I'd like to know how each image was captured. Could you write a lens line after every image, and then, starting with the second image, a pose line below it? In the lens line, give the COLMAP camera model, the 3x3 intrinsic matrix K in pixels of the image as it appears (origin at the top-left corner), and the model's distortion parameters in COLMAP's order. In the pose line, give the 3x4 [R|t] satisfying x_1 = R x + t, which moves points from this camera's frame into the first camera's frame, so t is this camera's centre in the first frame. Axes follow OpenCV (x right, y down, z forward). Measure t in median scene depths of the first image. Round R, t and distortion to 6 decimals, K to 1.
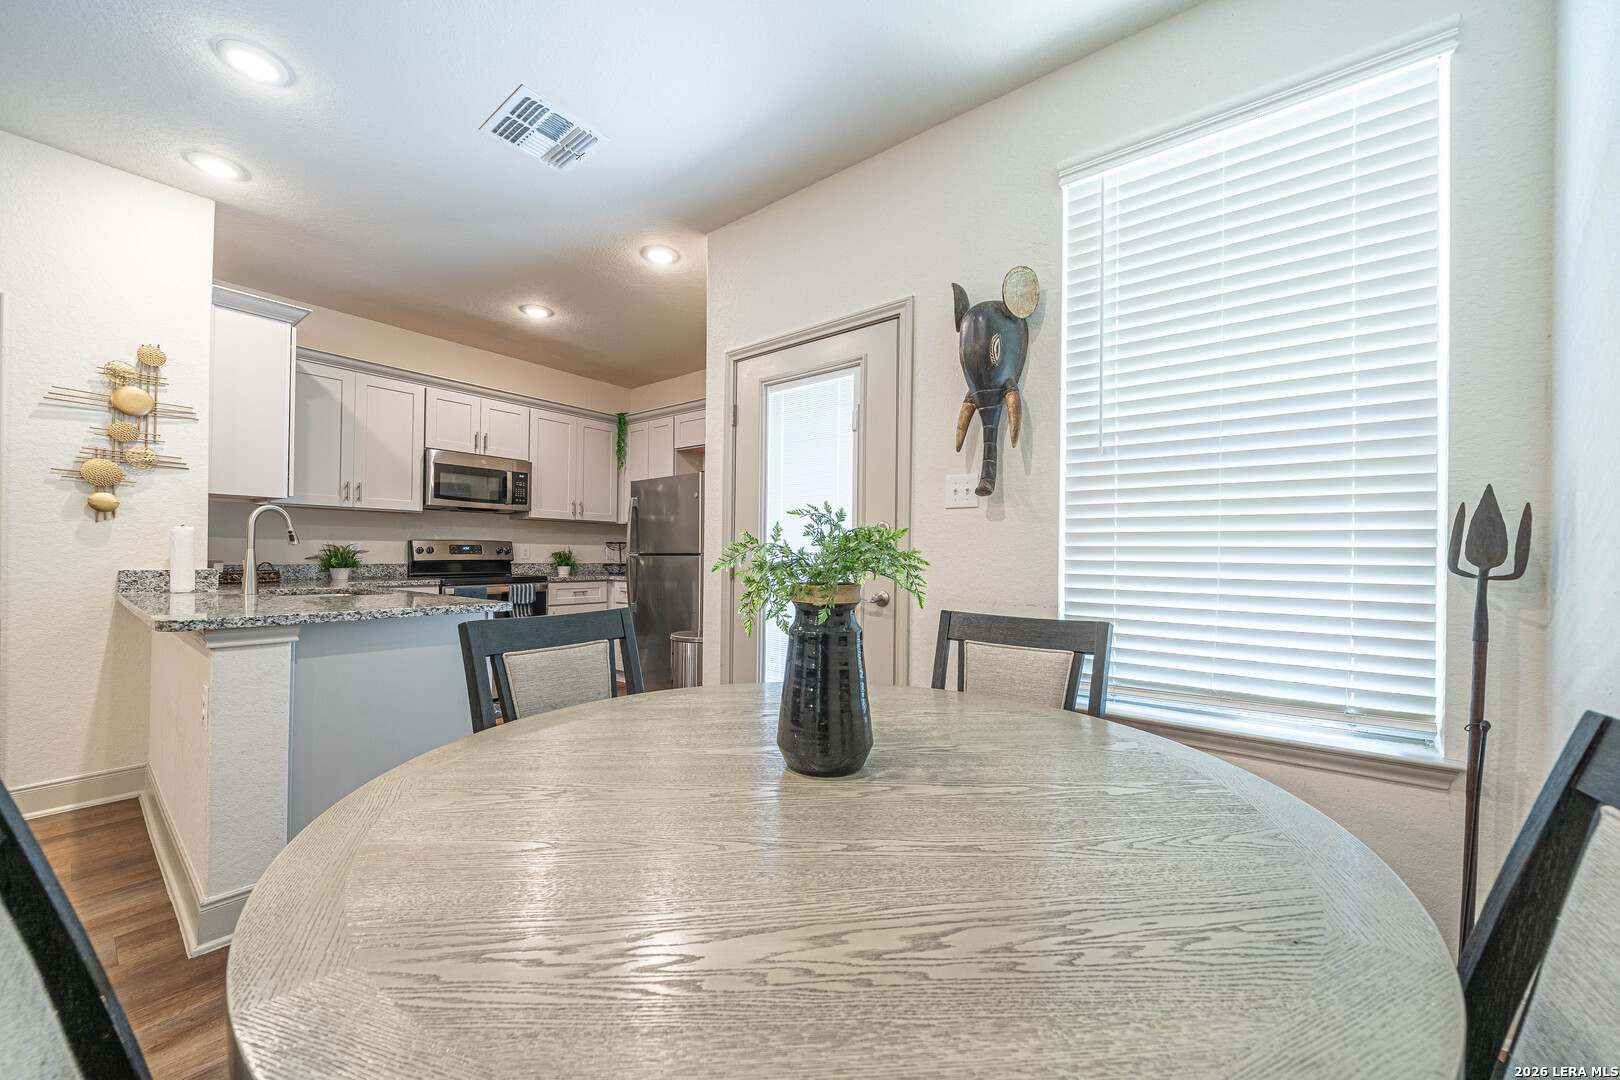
lens RADIAL K [[598.2, 0, 800.6], [0, 598.2, 552.4], [0, 0, 1]] dist [-0.002568, -0.000089]
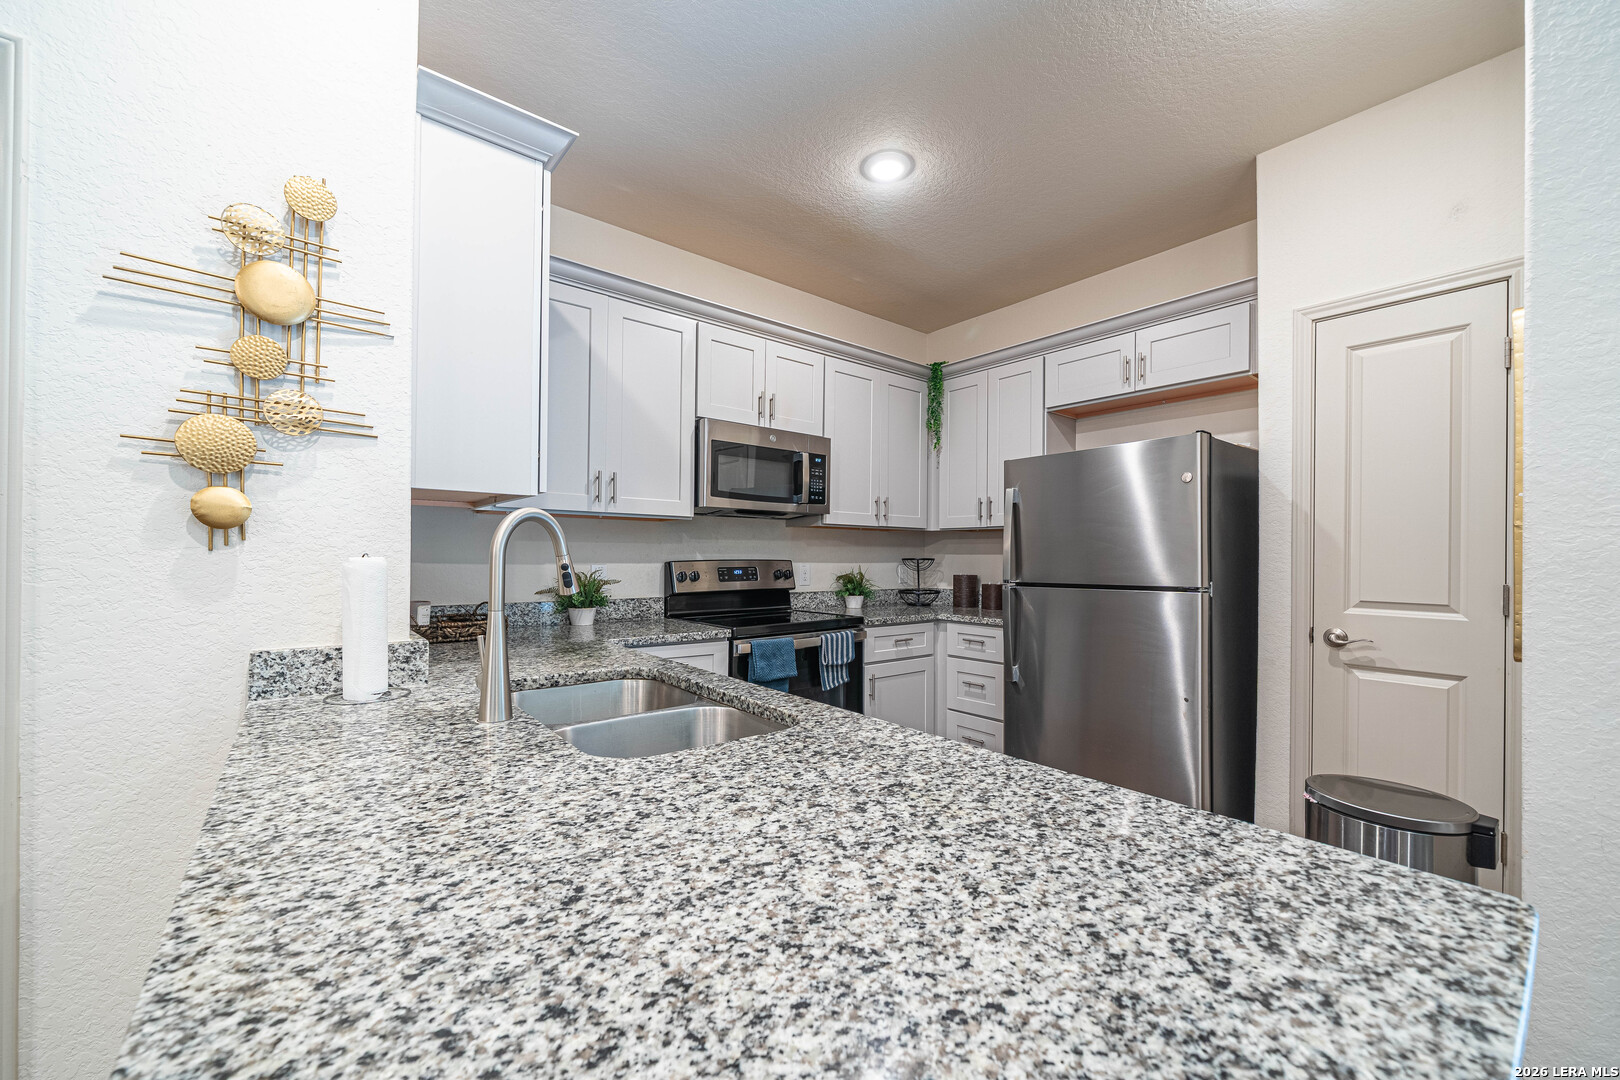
lens RADIAL K [[628.1, 0, 800.4], [0, 628.1, 553.2], [0, 0, 1]] dist [-0.001855, -0.000183]
pose [[0.974836, -0.004613, -0.222875, -0.560607], [0.003735, 0.999984, -0.004361, -0.040579], [0.222891, 0.003418, 0.974837, 0.563397]]
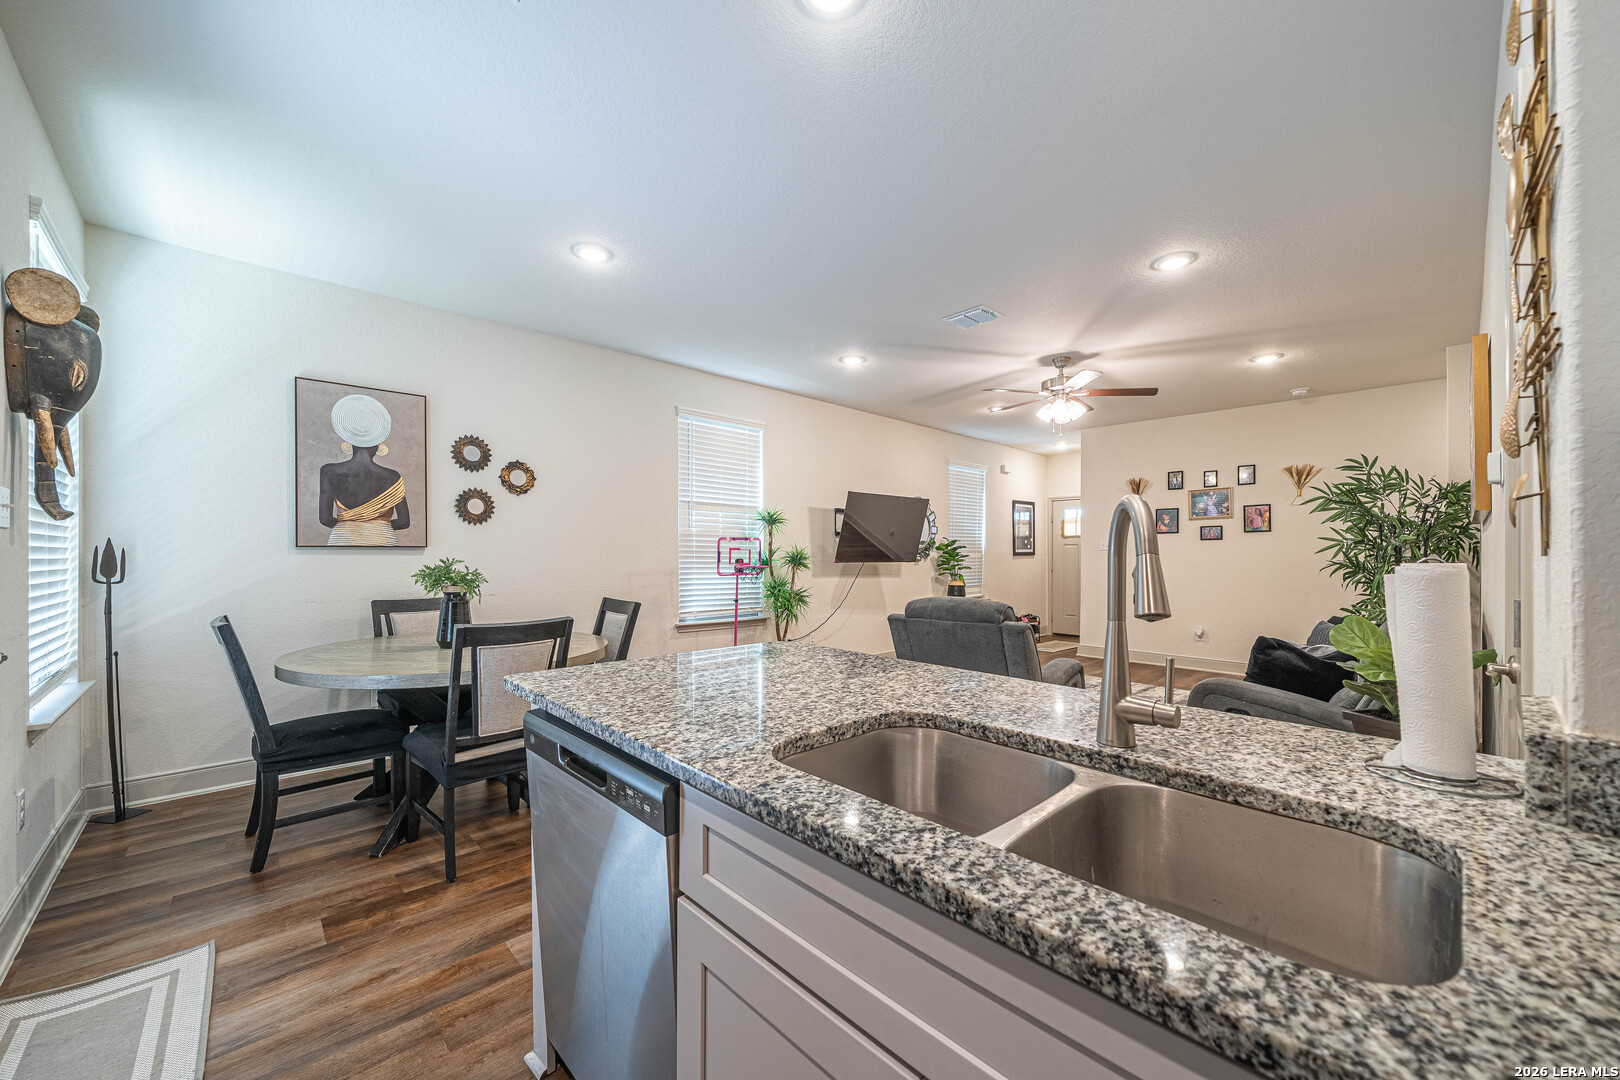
lens RADIAL K [[613.6, 0, 802.2], [0, 613.6, 552.7], [0, 0, 1]] dist [-0.001471, -0.000118]
pose [[-0.989565, -0.013626, 0.143438, -0.715026], [-0.014577, 0.999878, -0.005579, -0.040060], [-0.143345, -0.007611, -0.989644, 1.290442]]
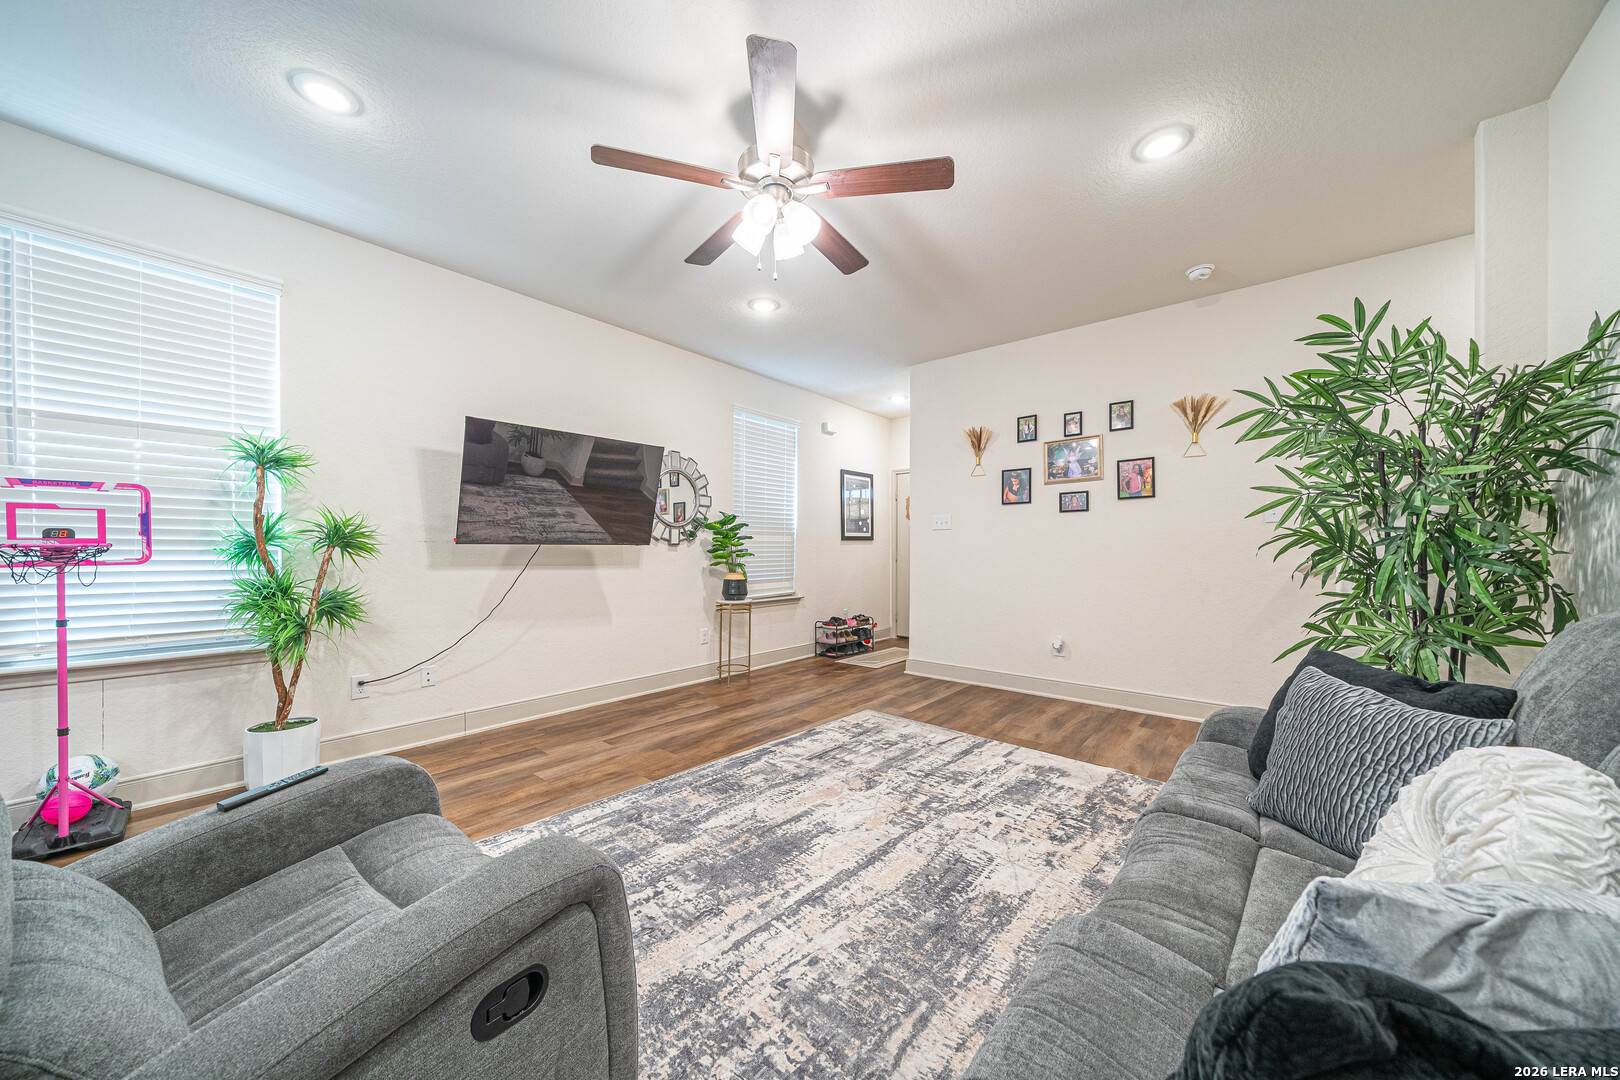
lens RADIAL K [[554.2, 0, 801.2], [0, 554.2, 552.7], [0, 0, 1]] dist [-0.005262, -0.000078]
pose [[-0.999448, -0.011020, 0.031326, -1.234156], [-0.010955, 0.999937, 0.002251, -0.011936], [-0.031349, 0.001907, -0.999507, 0.268410]]
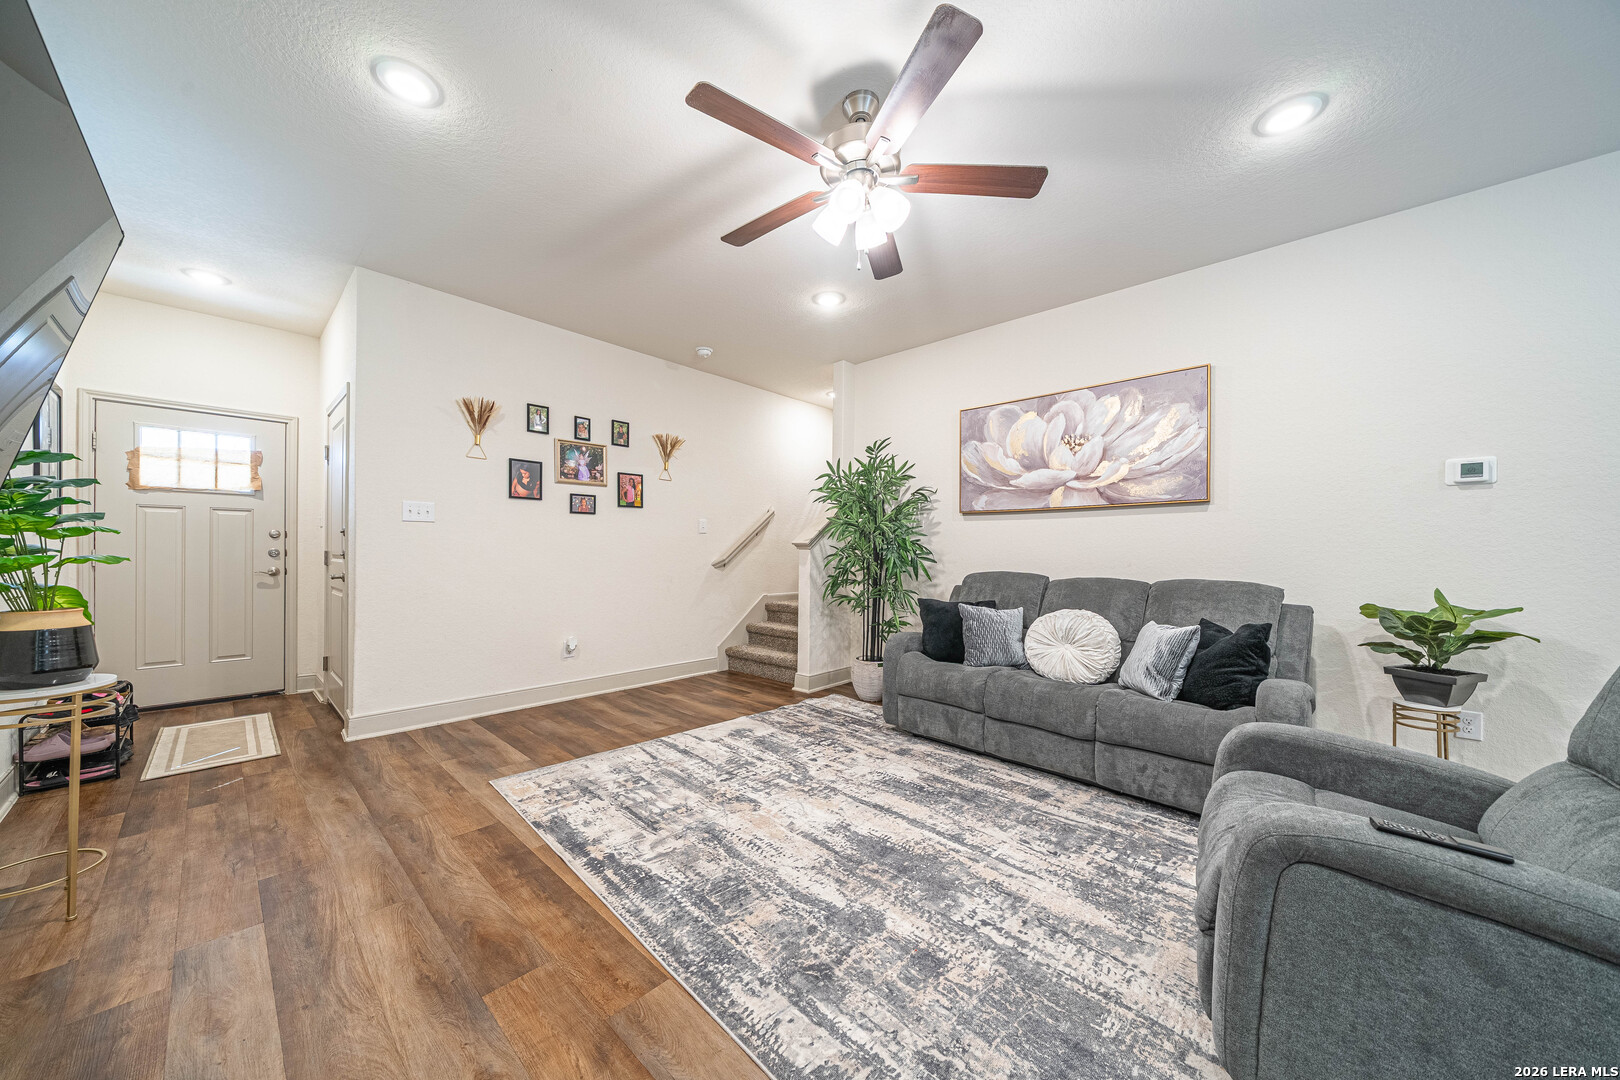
lens RADIAL K [[554.2, 0, 801.2], [0, 554.2, 552.7], [0, 0, 1]] dist [-0.005262, -0.000078]
pose [[-0.075571, -0.009136, -0.997099, -0.461801], [-0.006587, 0.999941, -0.008662, -0.009183], [0.997119, 0.005913, -0.075627, -0.496844]]
